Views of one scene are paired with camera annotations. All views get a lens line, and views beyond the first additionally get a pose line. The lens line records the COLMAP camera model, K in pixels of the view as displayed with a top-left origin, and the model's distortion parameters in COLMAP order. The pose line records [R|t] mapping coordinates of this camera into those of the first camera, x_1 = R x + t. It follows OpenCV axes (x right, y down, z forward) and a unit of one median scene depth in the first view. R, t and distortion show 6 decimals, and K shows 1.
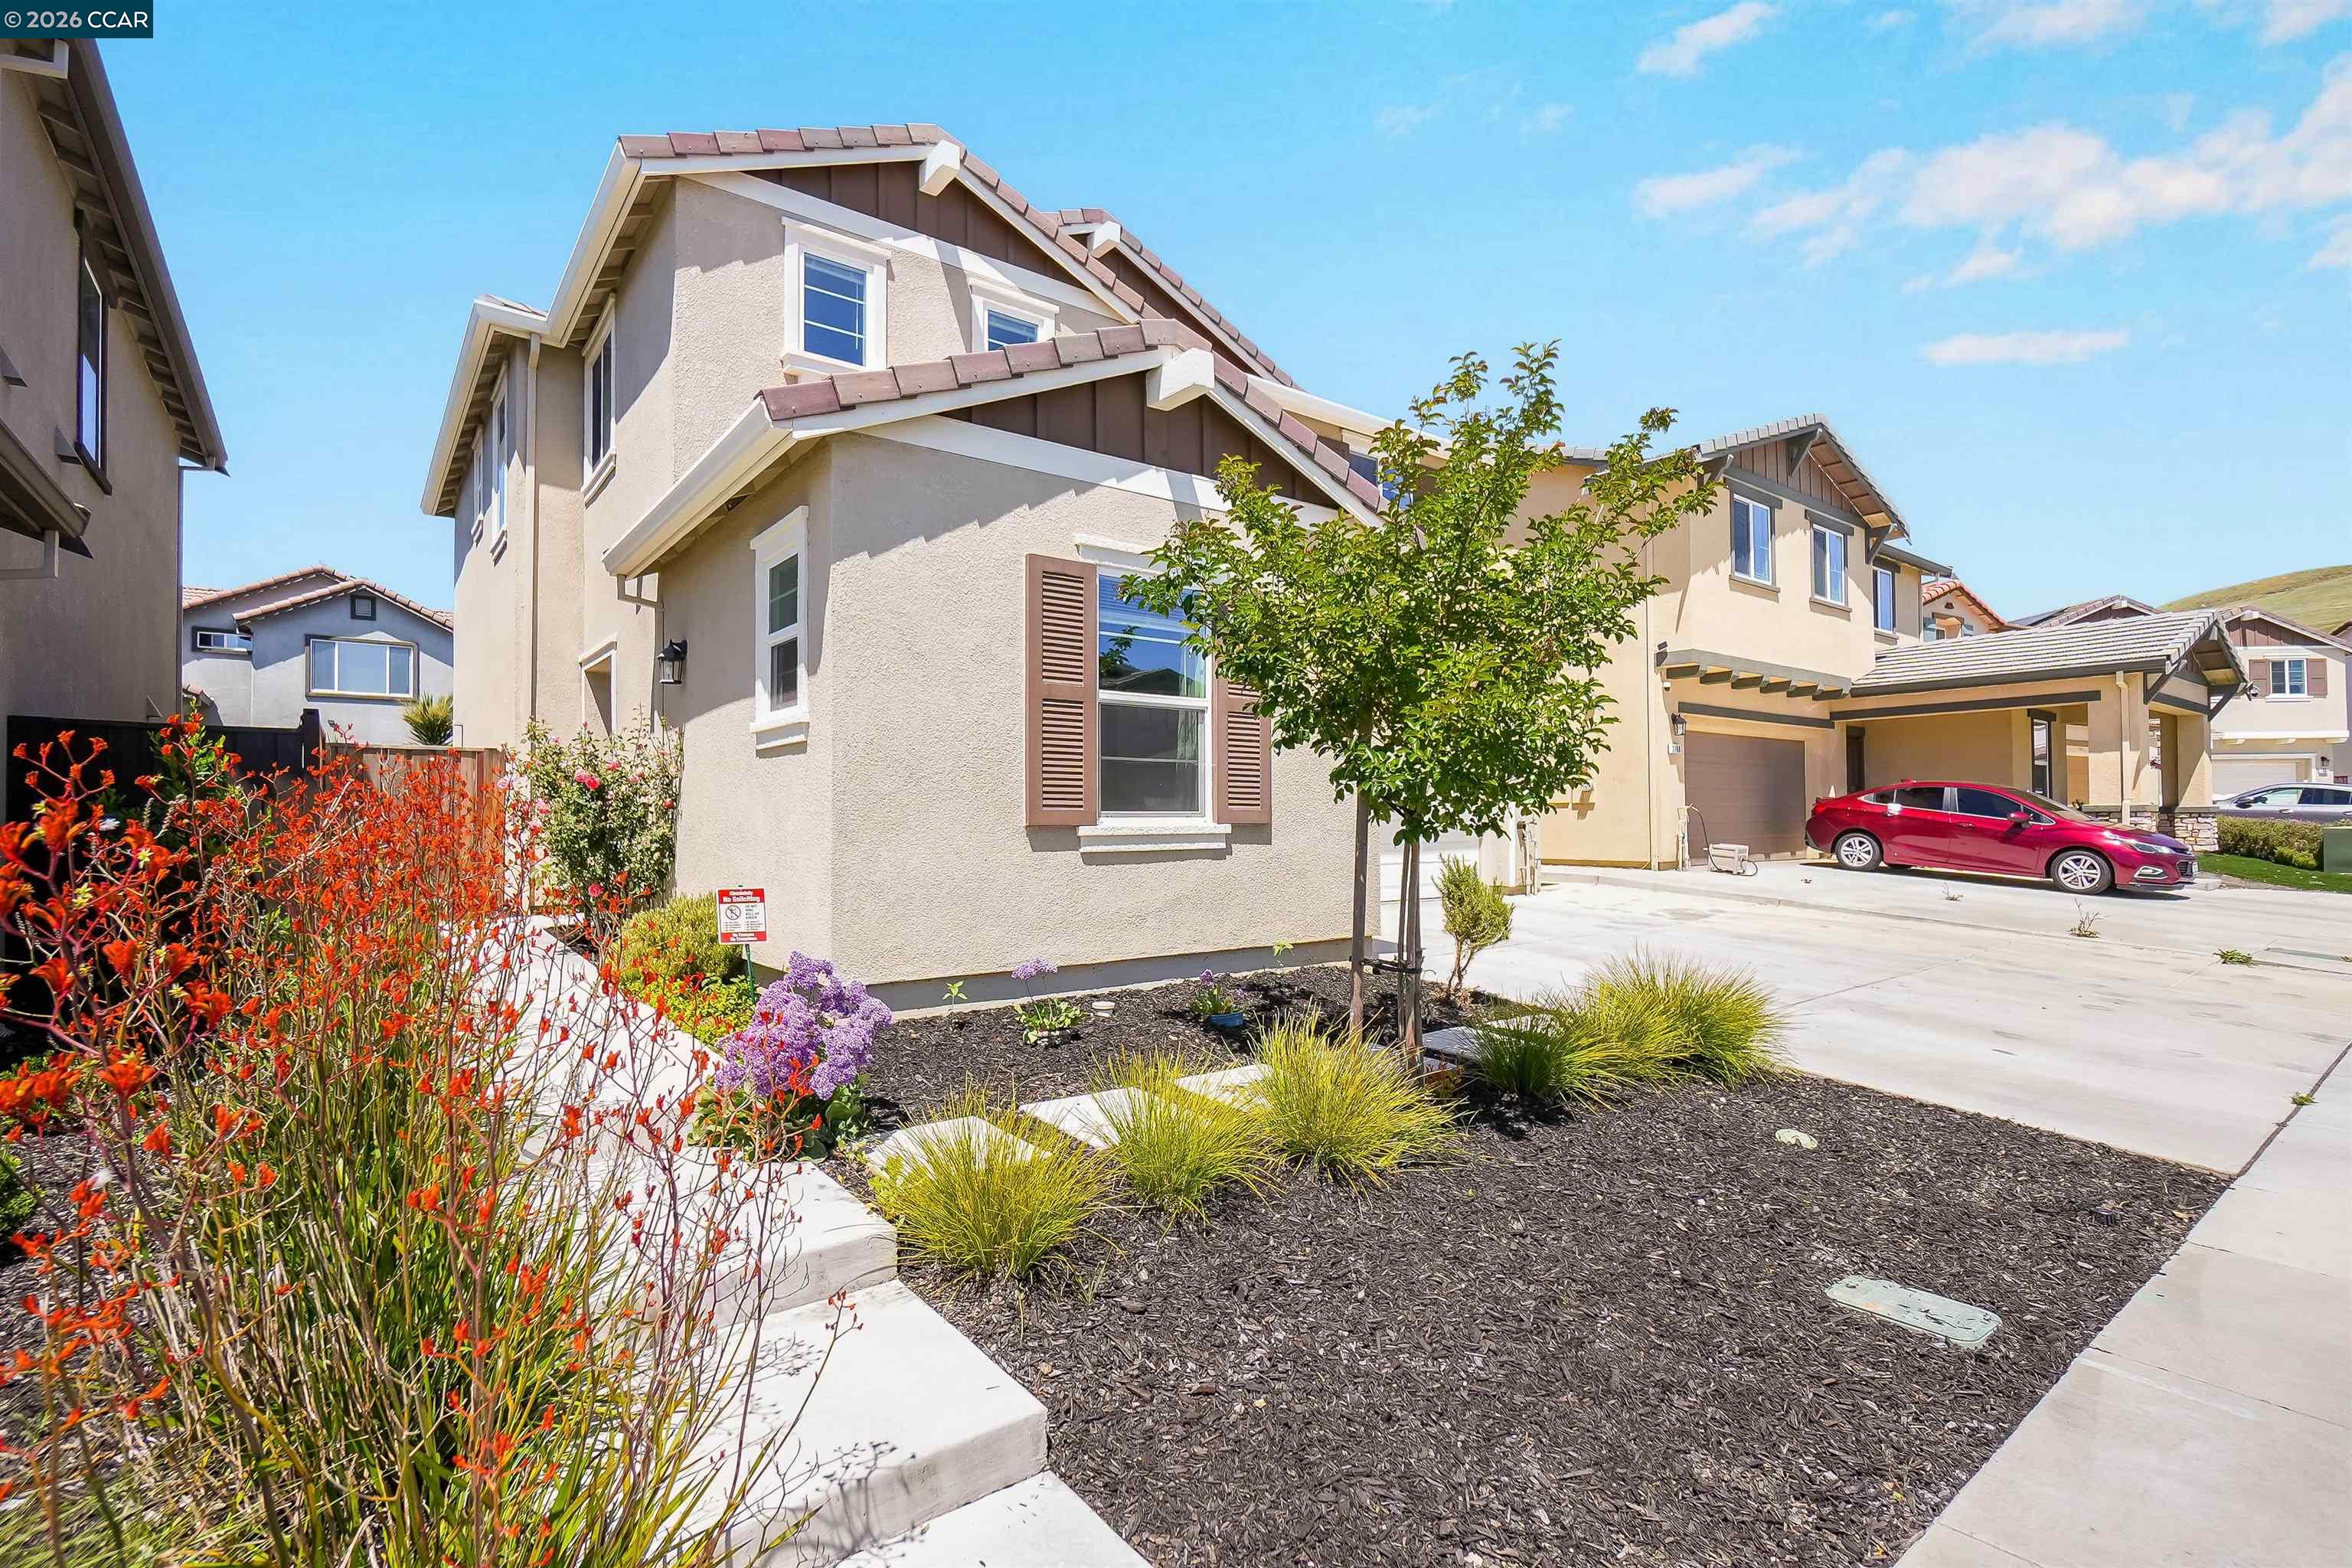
lens RADIAL K [[1068.9, 0, 1163.5], [0, 1068.9, 807.8], [0, 0, 1]] dist [-0.009797, 0.001824]
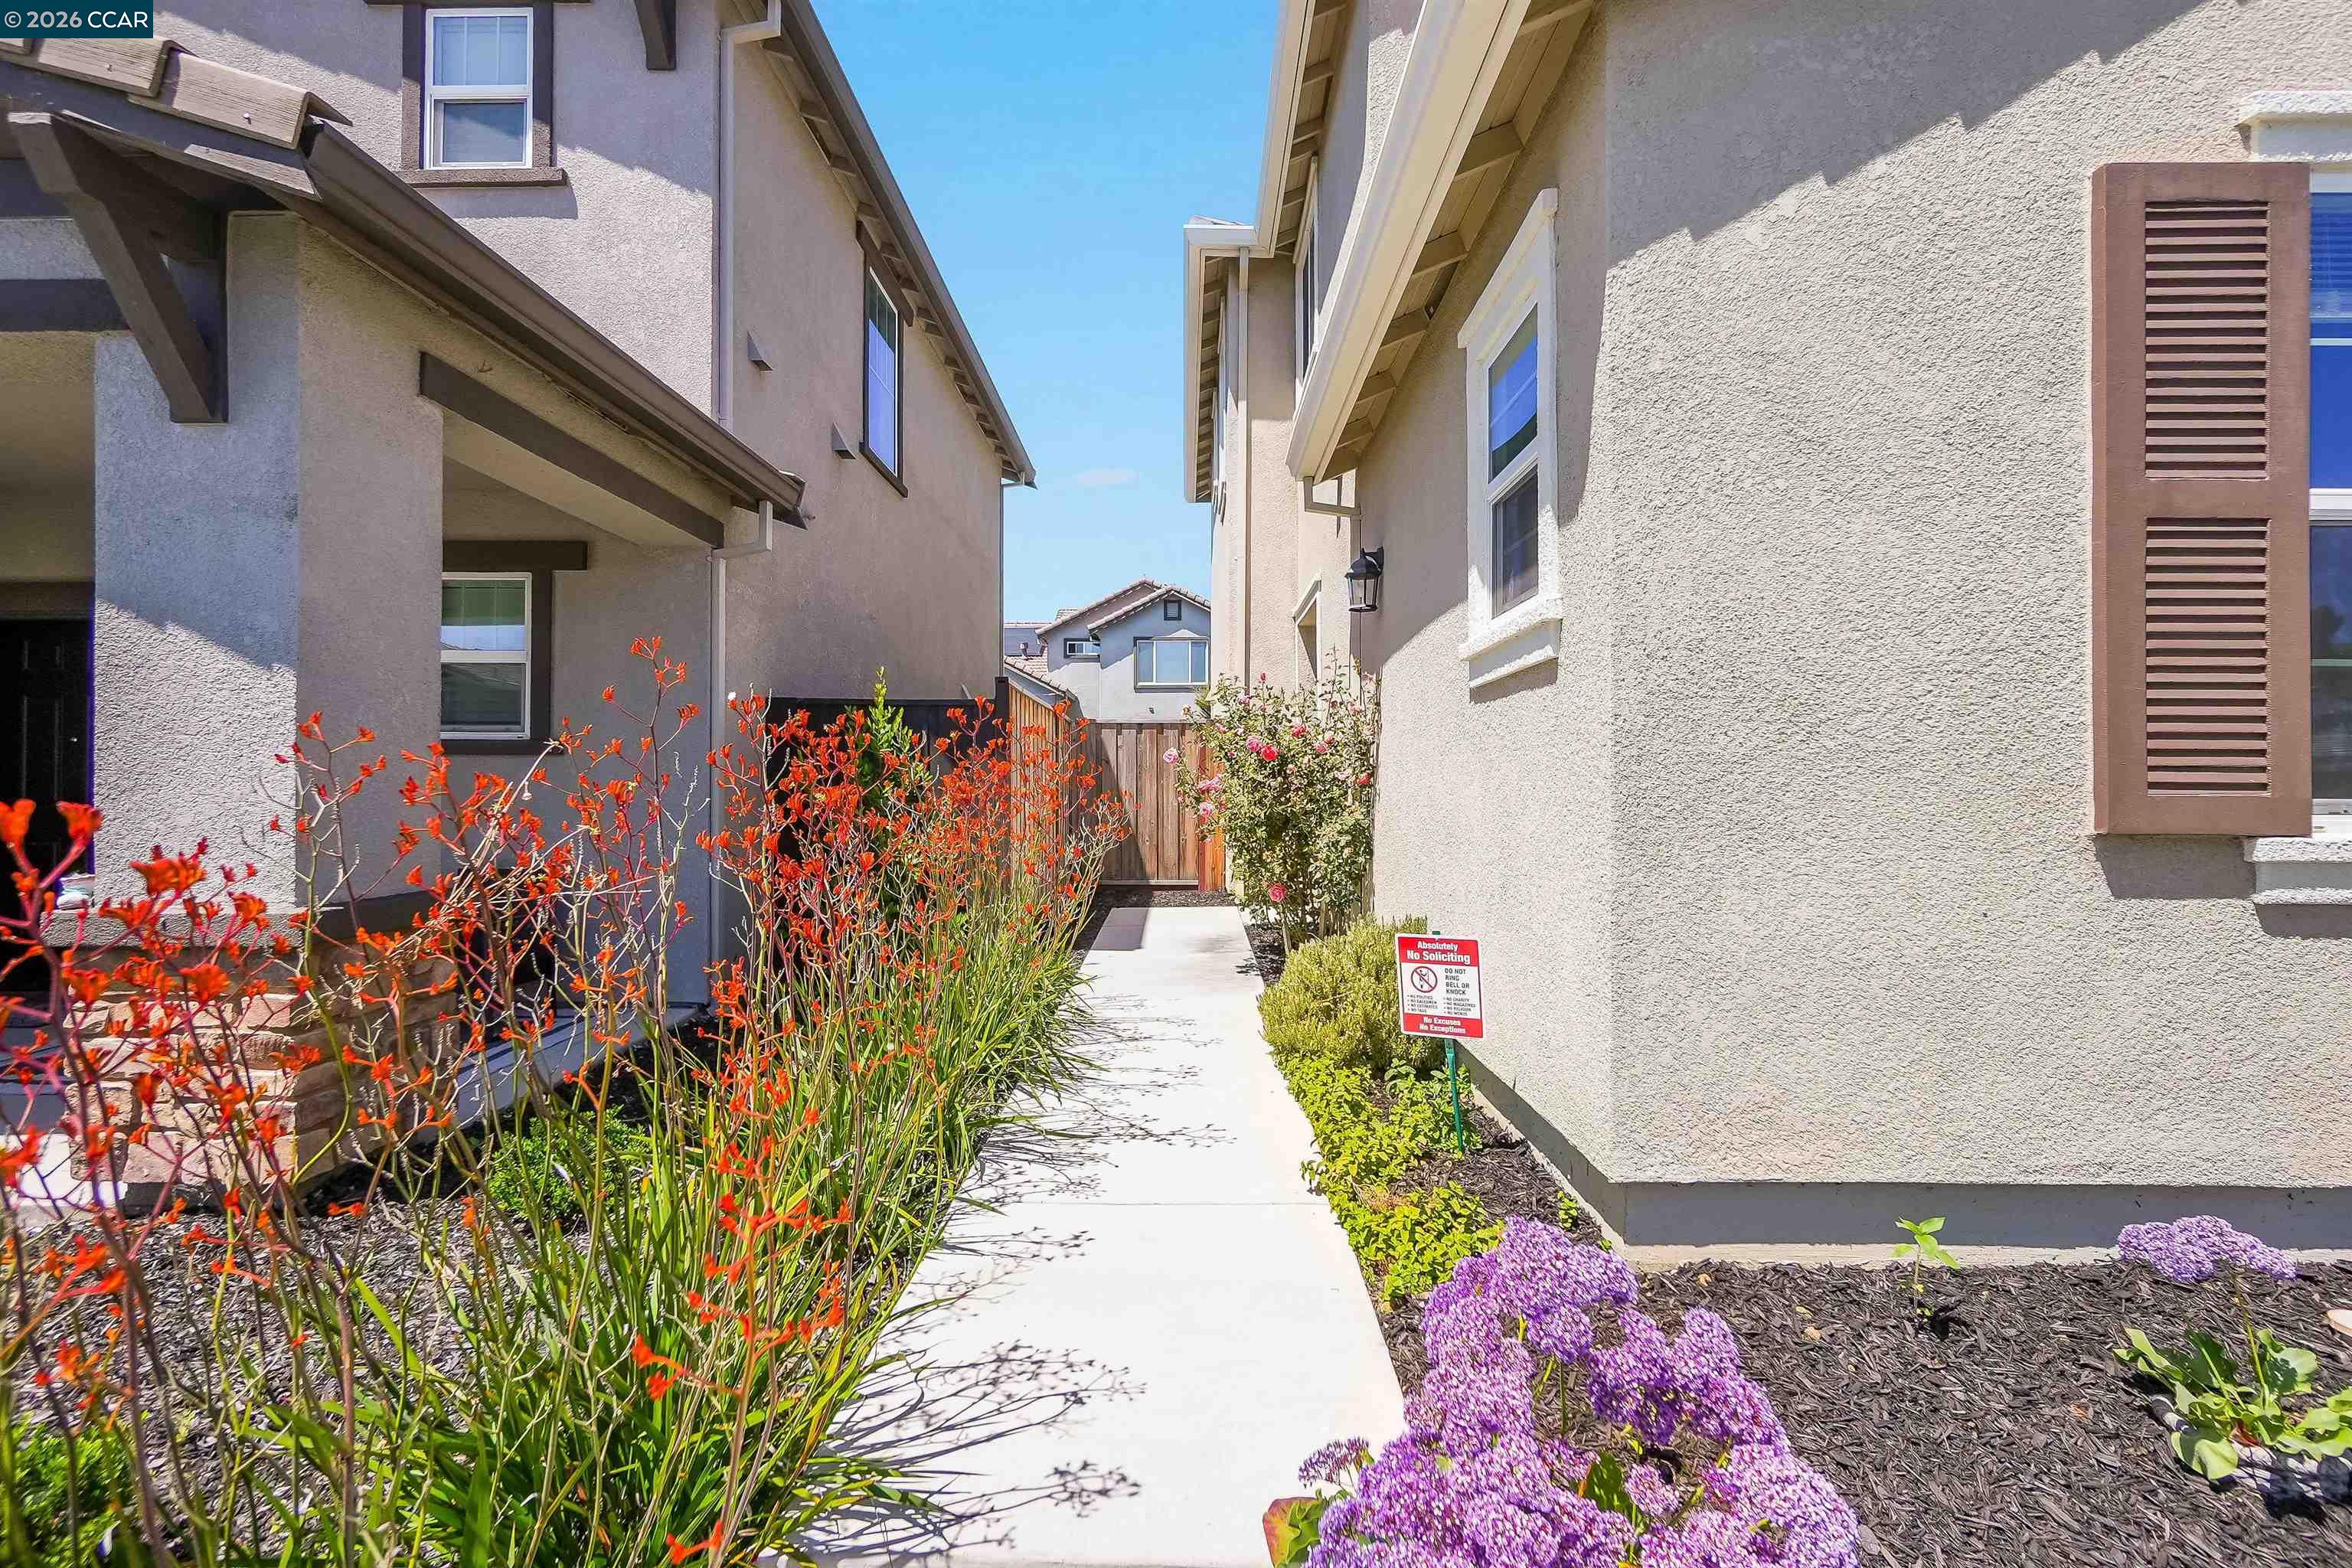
lens RADIAL K [[1068.9, 0, 1167.4], [0, 1068.9, 781.3], [0, 0, 1]] dist [-0.009797, 0.001824]
pose [[0.782178, -0.002471, -0.623050, -0.121017], [0.003648, 0.999993, 0.000614, -0.004154], [0.623044, -0.002753, 0.782182, 0.361439]]
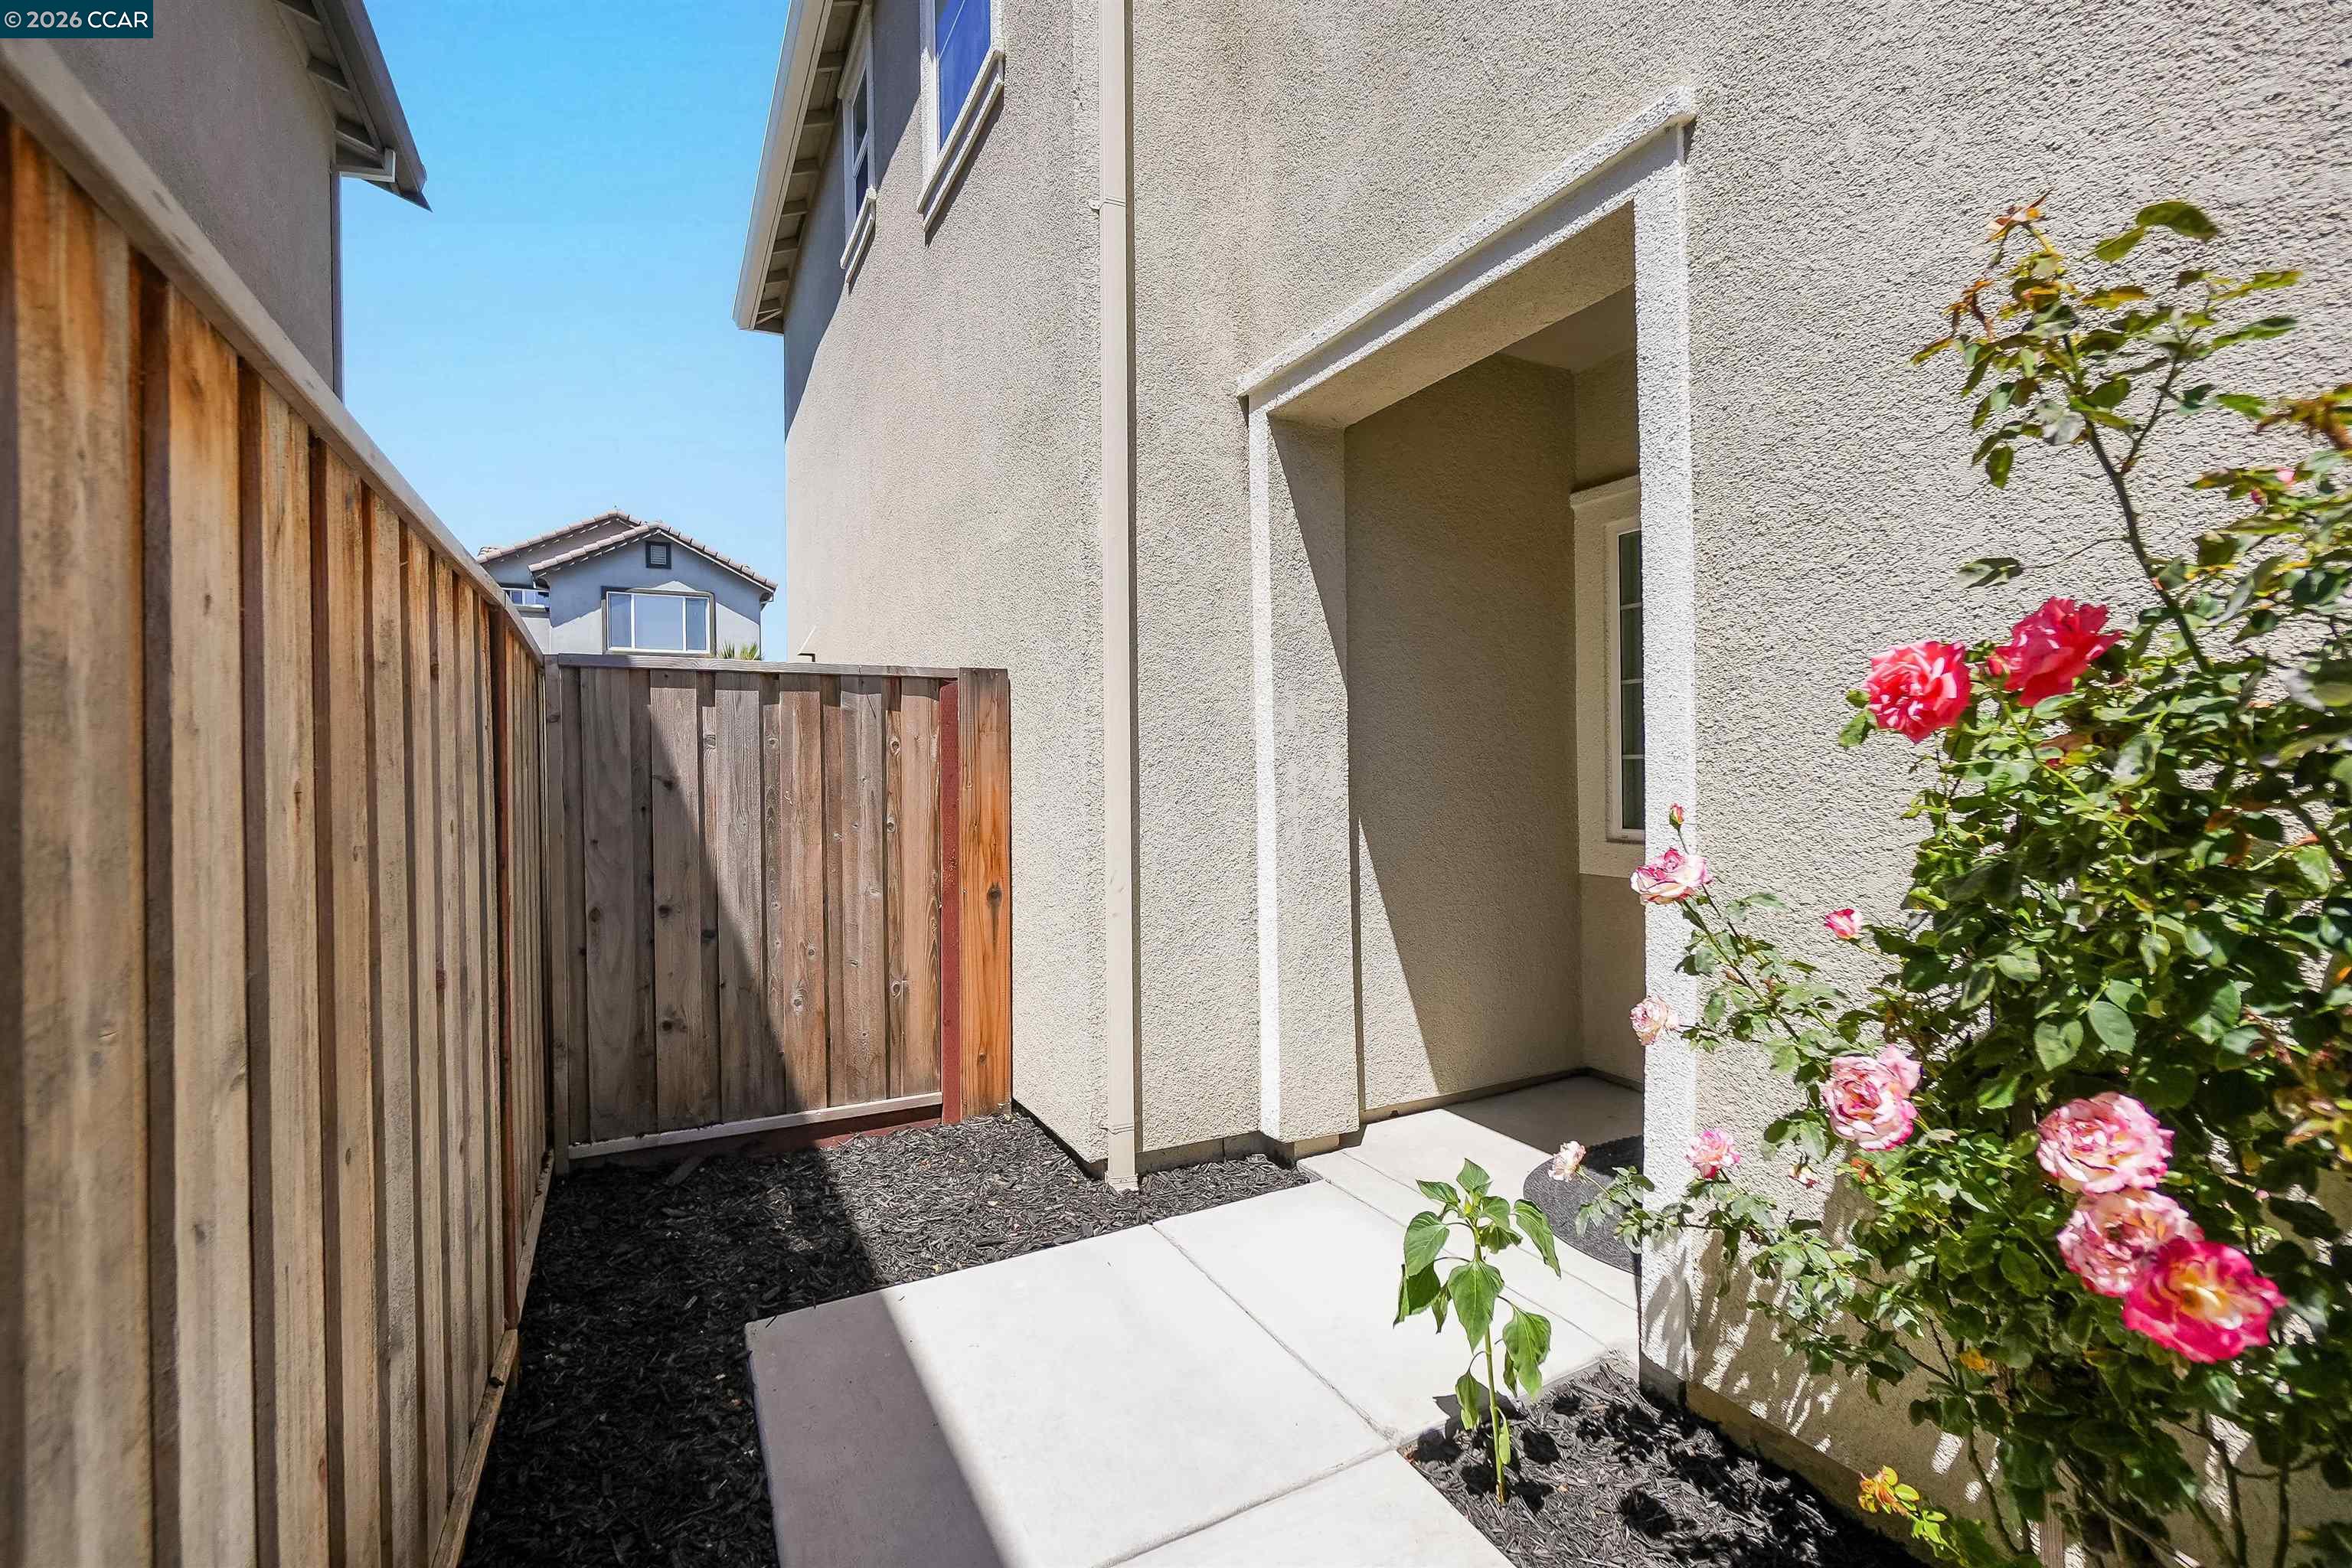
lens RADIAL K [[1037.1, 0, 1189.2], [0, 1037.1, 765.6], [0, 0, 1]] dist [-0.001892, 0.000044]
pose [[0.984484, -0.013871, -0.174925, -0.727429], [0.015181, 0.999866, 0.006155, -0.036058], [0.174816, -0.008715, 0.984562, 0.974363]]
